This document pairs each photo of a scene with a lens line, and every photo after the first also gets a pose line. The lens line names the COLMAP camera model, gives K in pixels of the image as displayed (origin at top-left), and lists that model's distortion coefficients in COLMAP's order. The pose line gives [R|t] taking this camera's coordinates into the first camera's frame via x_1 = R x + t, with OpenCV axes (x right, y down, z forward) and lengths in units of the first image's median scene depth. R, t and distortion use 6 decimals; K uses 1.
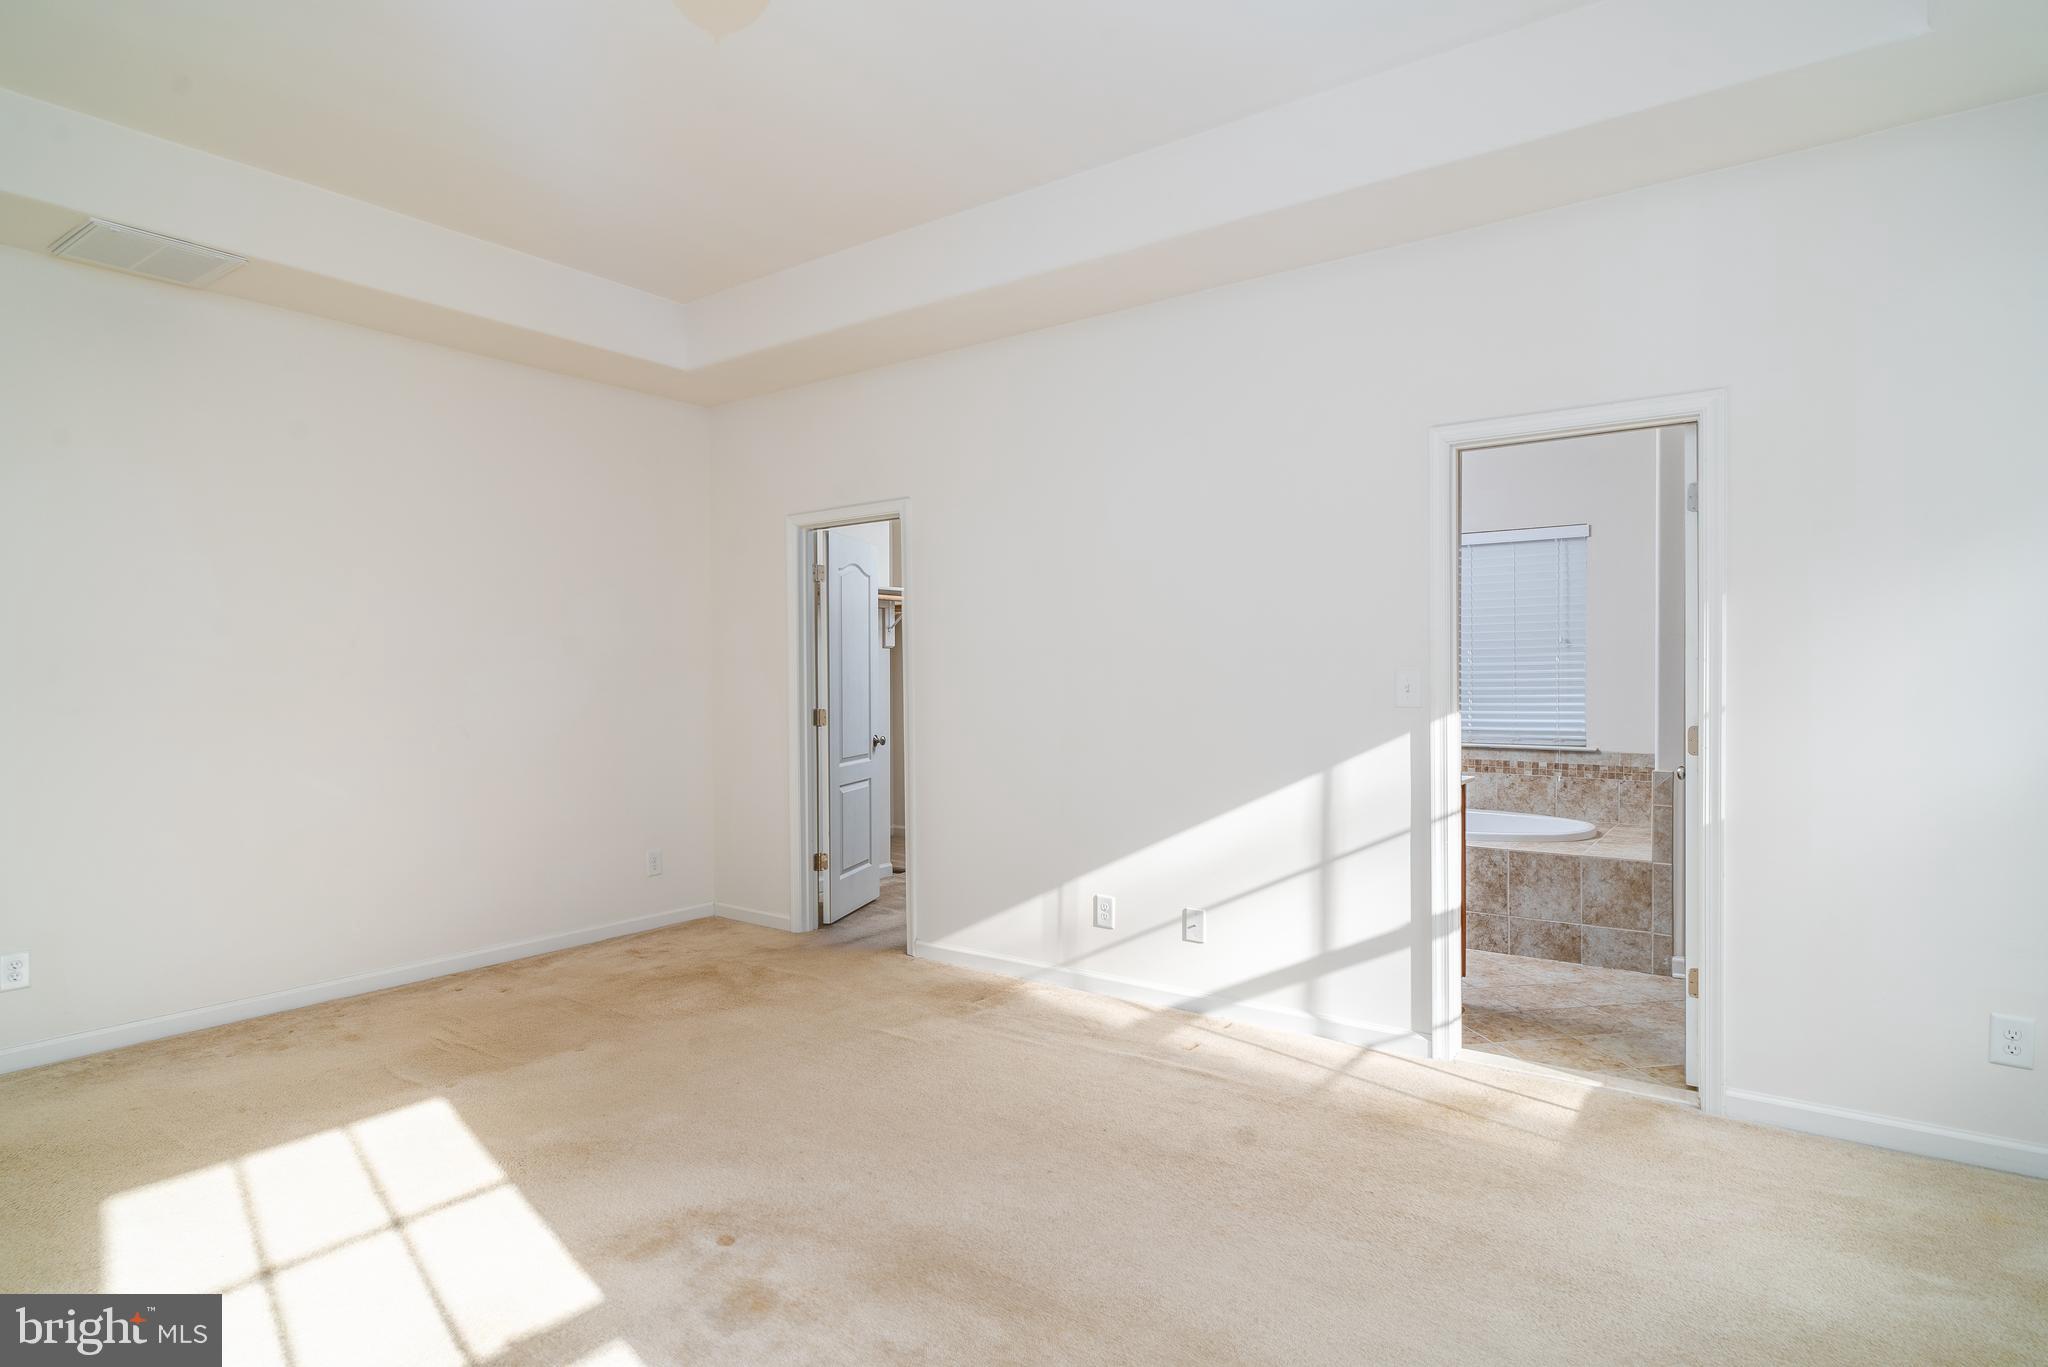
lens RADIAL K [[1082.0, 0, 1025.9], [0, 1082.0, 683.9], [0, 0, 1]] dist [0.000018, -0.001568]
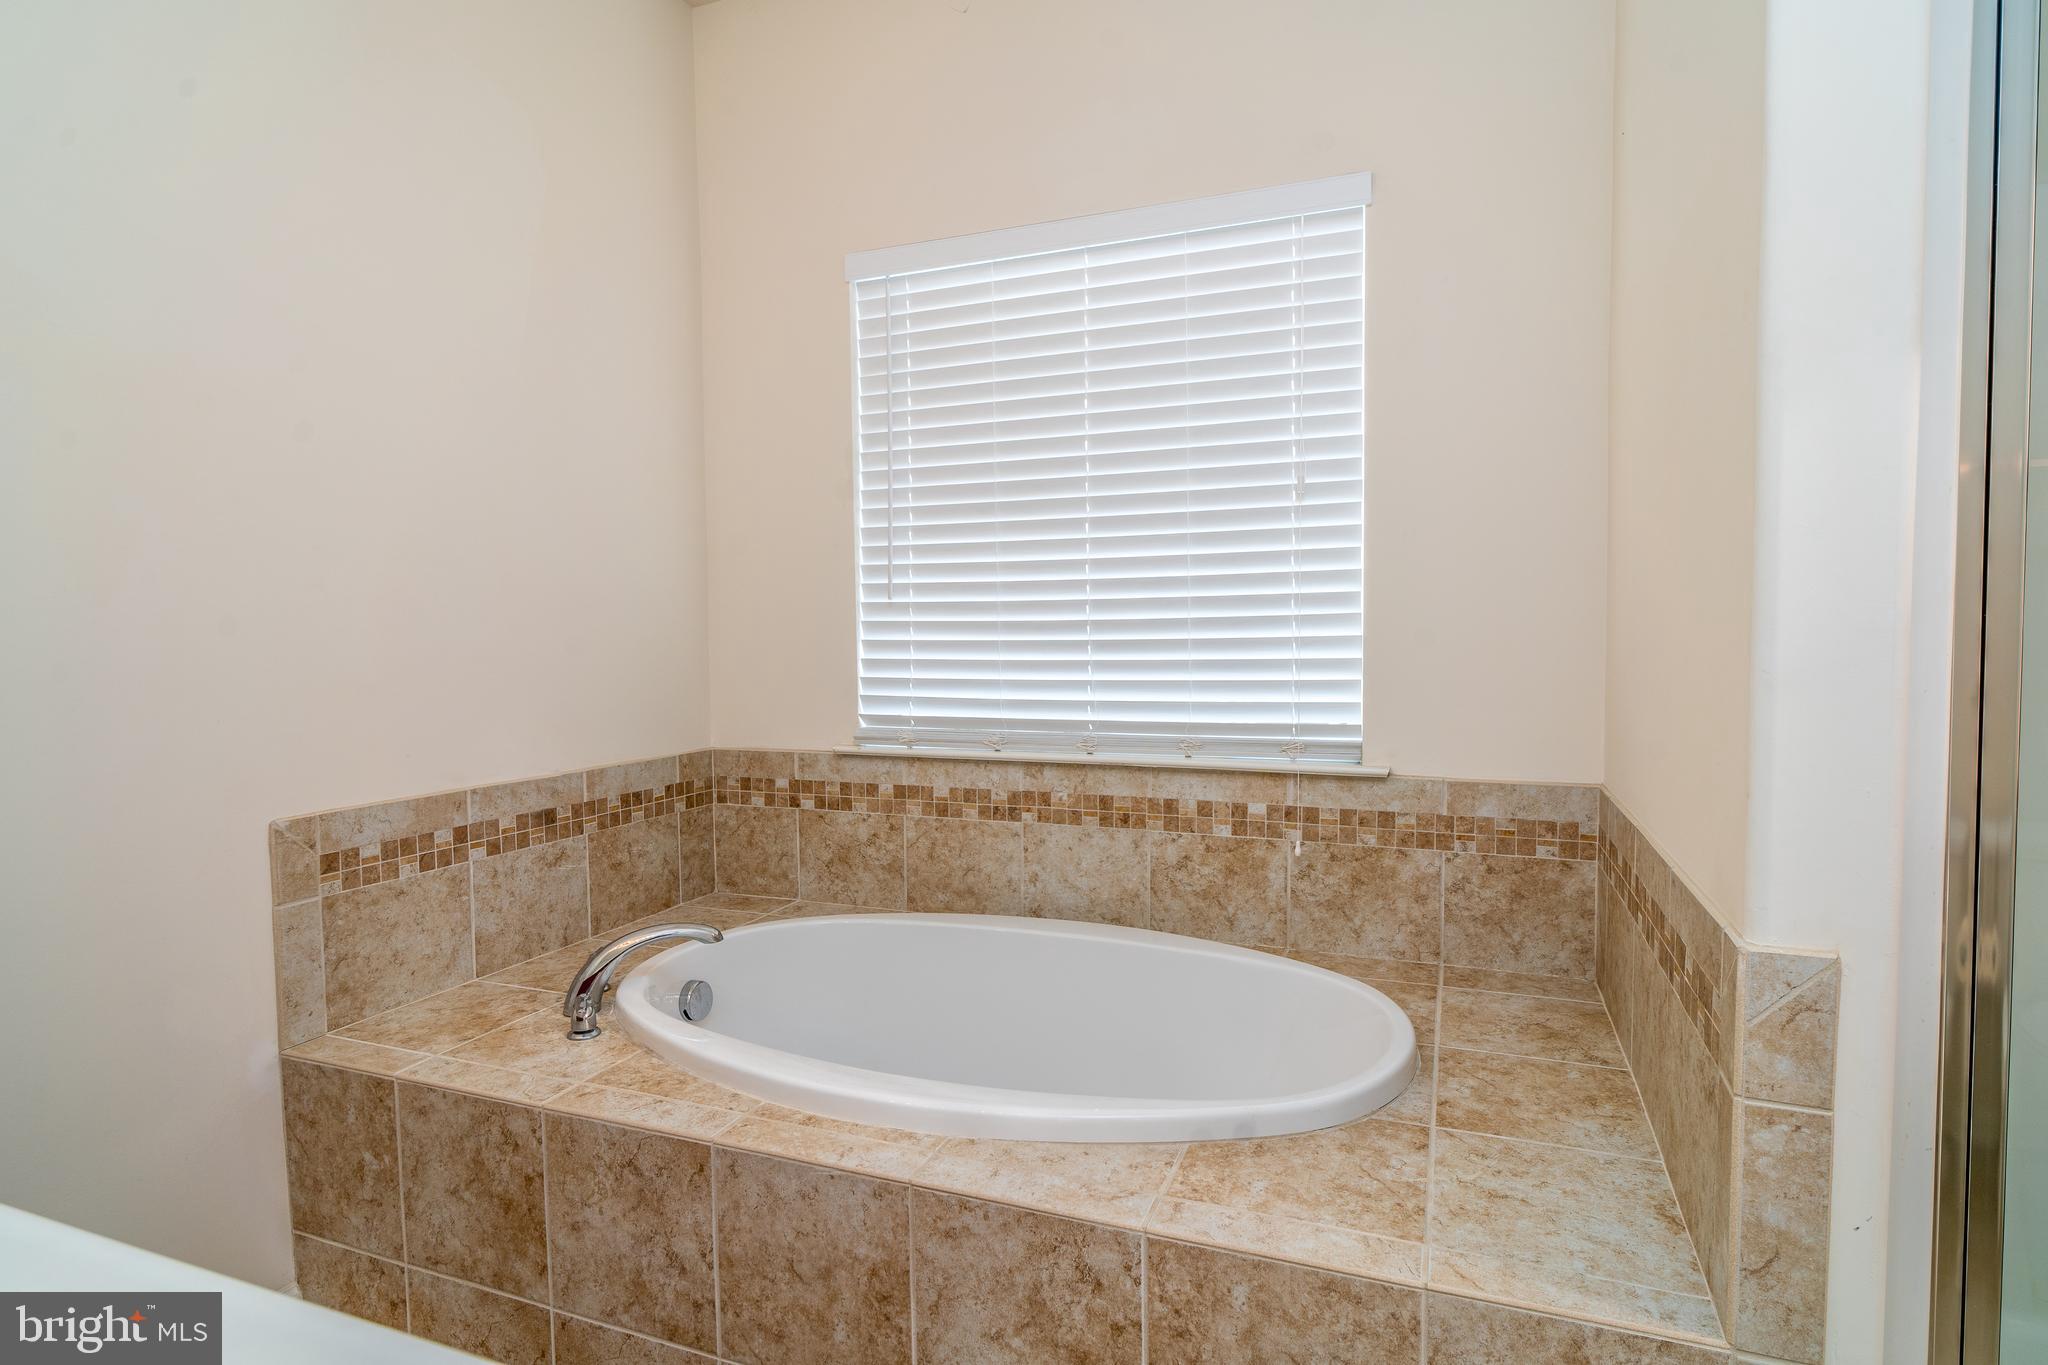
lens RADIAL K [[1082.0, 0, 1025.9], [0, 1082.0, 682.9], [0, 0, 1]] dist [0.000018, -0.001568]
pose [[0.968583, -0.016263, 0.248157, 0.307172], [0.006561, 0.999183, 0.039872, 0.013492], [-0.248603, -0.036991, 0.967899, 0.658141]]
